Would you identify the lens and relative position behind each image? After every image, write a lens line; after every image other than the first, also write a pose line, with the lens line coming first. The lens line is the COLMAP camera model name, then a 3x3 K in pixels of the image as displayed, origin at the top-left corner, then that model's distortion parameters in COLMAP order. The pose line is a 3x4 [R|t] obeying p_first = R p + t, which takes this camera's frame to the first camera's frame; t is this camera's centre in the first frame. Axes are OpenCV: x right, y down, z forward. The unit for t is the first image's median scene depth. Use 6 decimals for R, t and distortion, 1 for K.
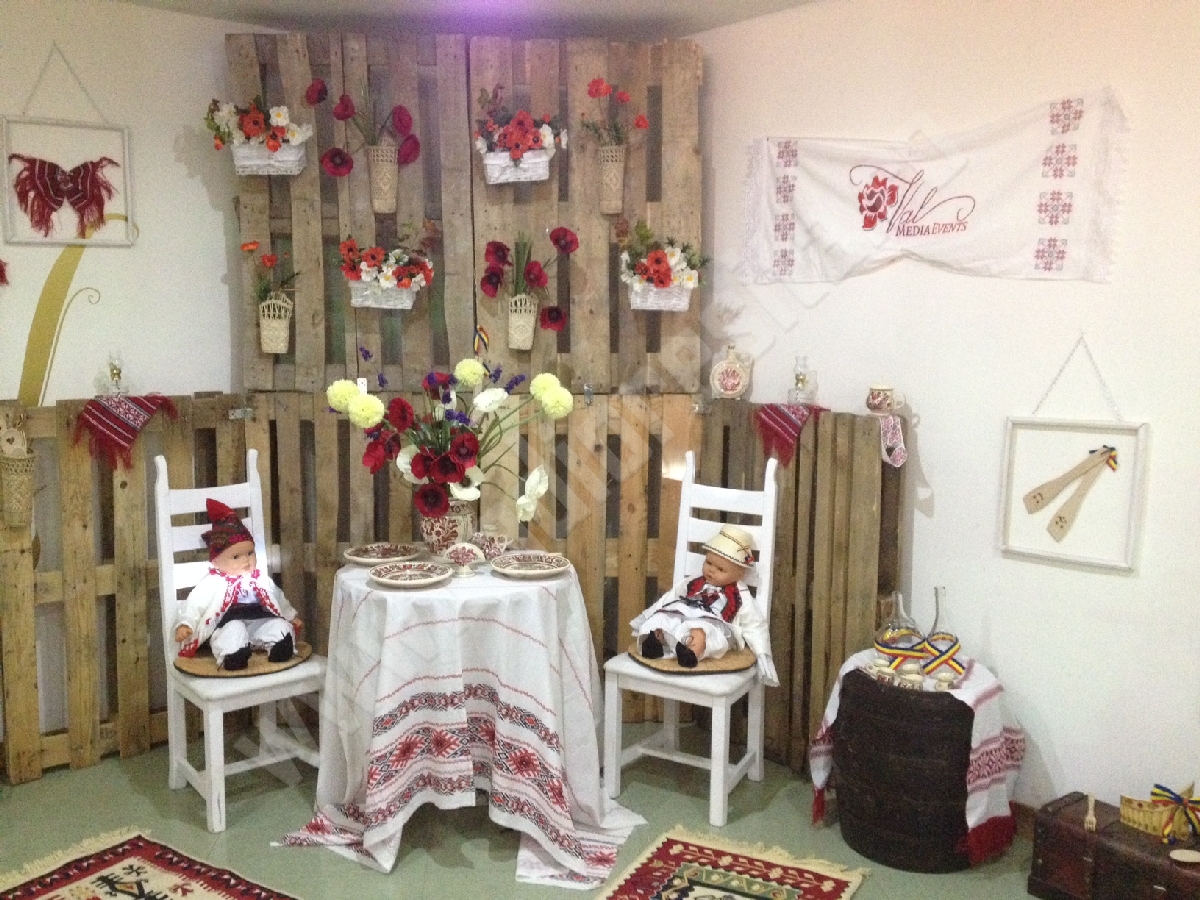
lens RADIAL K [[1131.6, 0, 600.0], [0, 1131.6, 450.0], [0, 0, 1]] dist [0.178446, -0.393759]
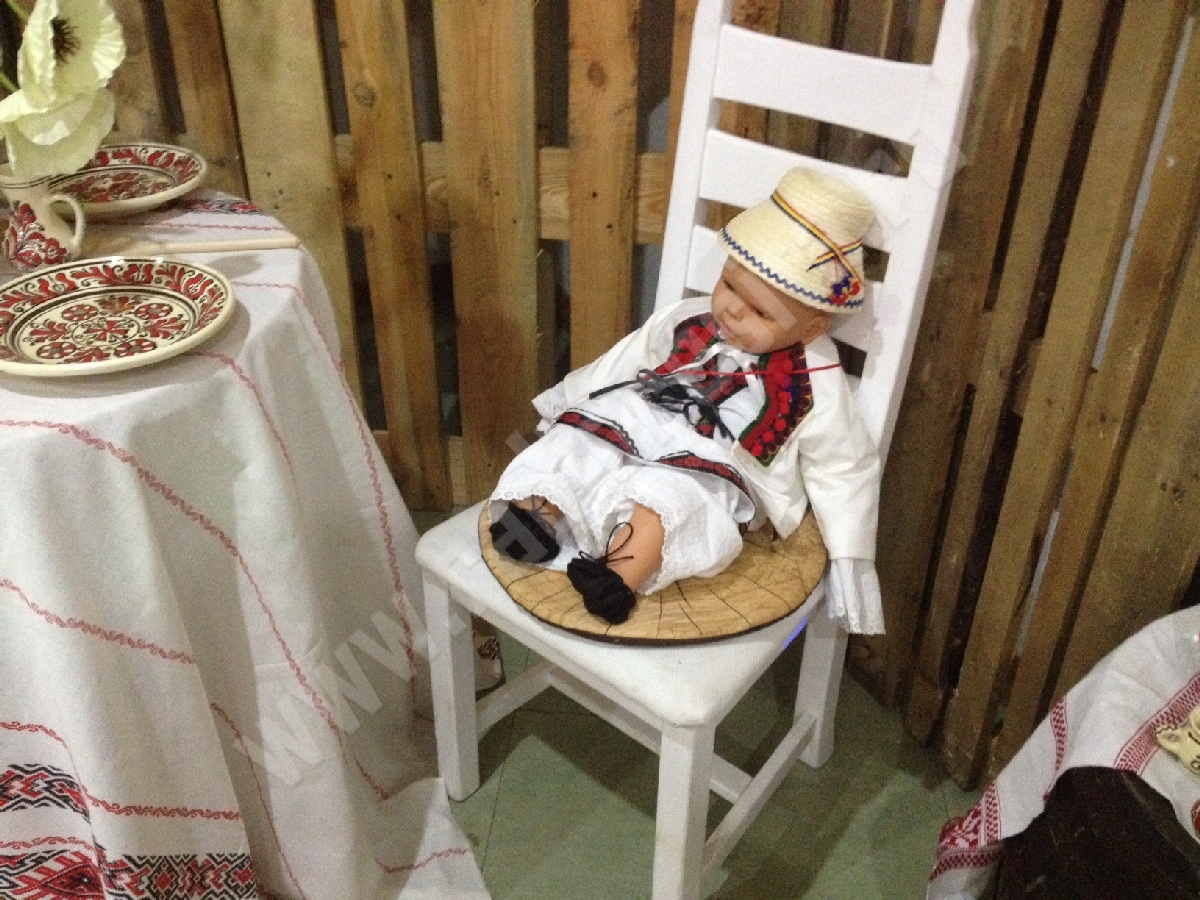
lens RADIAL K [[1131.6, 0, 600.0], [0, 1131.6, 450.0], [0, 0, 1]] dist [0.178446, -0.393759]
pose [[0.982631, 0.096421, -0.158551, 0.117069], [-0.018080, 0.900090, 0.435329, -0.005244], [0.184685, -0.424901, 0.886200, 0.666635]]
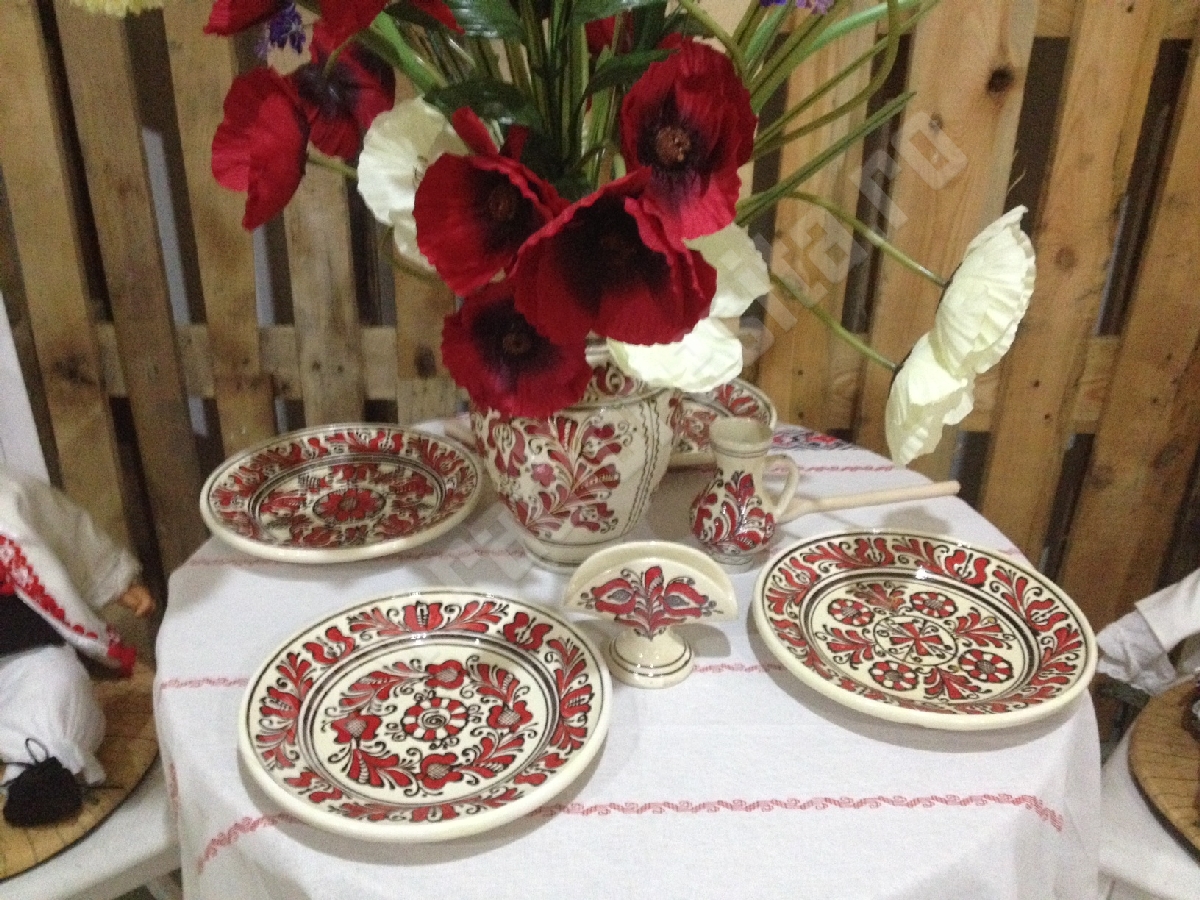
lens RADIAL K [[1131.6, 0, 600.0], [0, 1131.6, 450.0], [0, 0, 1]] dist [0.178446, -0.393759]
pose [[0.997599, 0.042187, -0.054920, -0.107495], [-0.020686, 0.938355, 0.345054, -0.015919], [0.066091, -0.343089, 0.936975, 0.710093]]
